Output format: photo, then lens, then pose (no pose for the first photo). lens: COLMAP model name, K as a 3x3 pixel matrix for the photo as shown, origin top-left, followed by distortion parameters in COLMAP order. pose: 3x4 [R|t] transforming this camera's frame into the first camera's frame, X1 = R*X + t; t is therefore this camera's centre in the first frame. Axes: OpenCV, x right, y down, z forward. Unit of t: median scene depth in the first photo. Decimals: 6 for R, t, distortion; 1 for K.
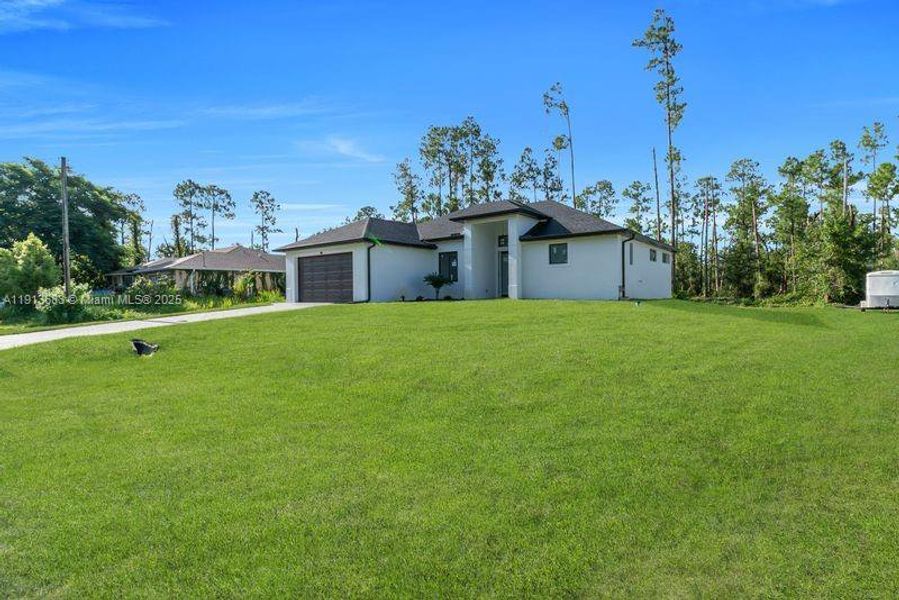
lens RADIAL K [[426.5, 0, 453.4], [0, 426.5, 299.6], [0, 0, 1]] dist [-0.002757, 0.000271]
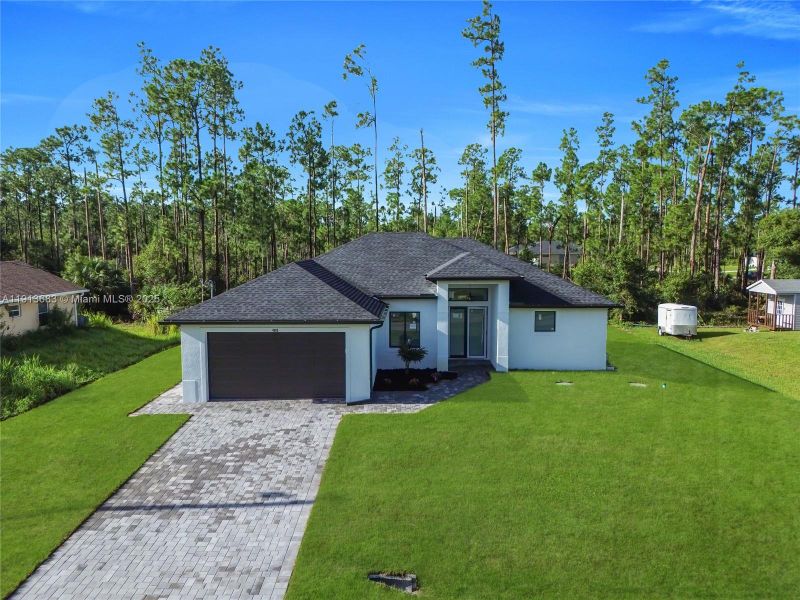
lens RADIAL K [[558.4, 0, 400.0], [0, 558.4, 300.0], [0, 0, 1]] dist [0.039324, -0.026275]
pose [[0.801524, -0.052310, 0.595671, -0.464504], [0.003945, 0.996607, 0.082212, -0.158487], [-0.597950, -0.063545, 0.799010, 0.116636]]
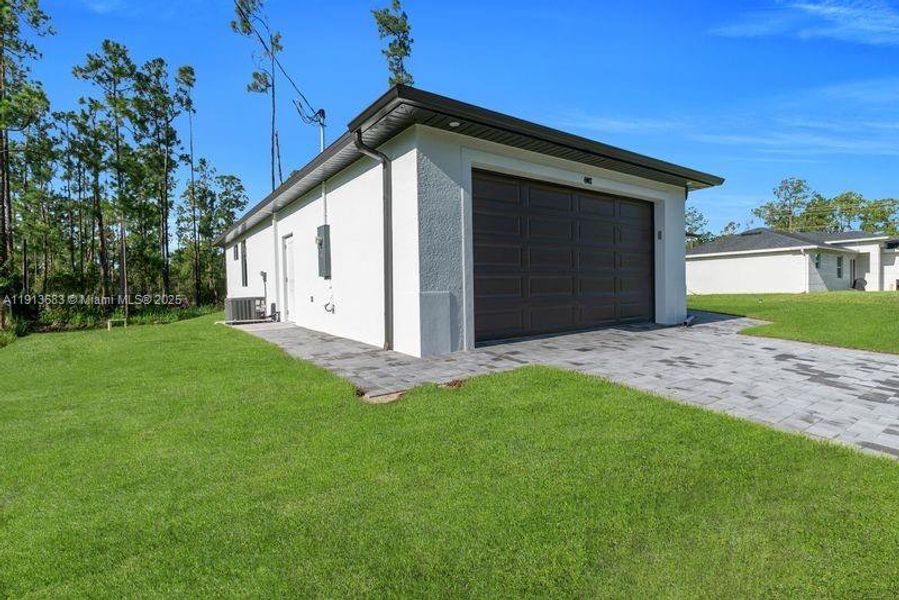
lens RADIAL K [[426.5, 0, 453.4], [0, 426.5, 299.6], [0, 0, 1]] dist [-0.002757, 0.000271]
pose [[0.283264, -0.020303, 0.958827, -0.443421], [0.035418, 0.999315, 0.010697, -0.018395], [-0.958388, 0.030930, 0.283789, 0.693615]]
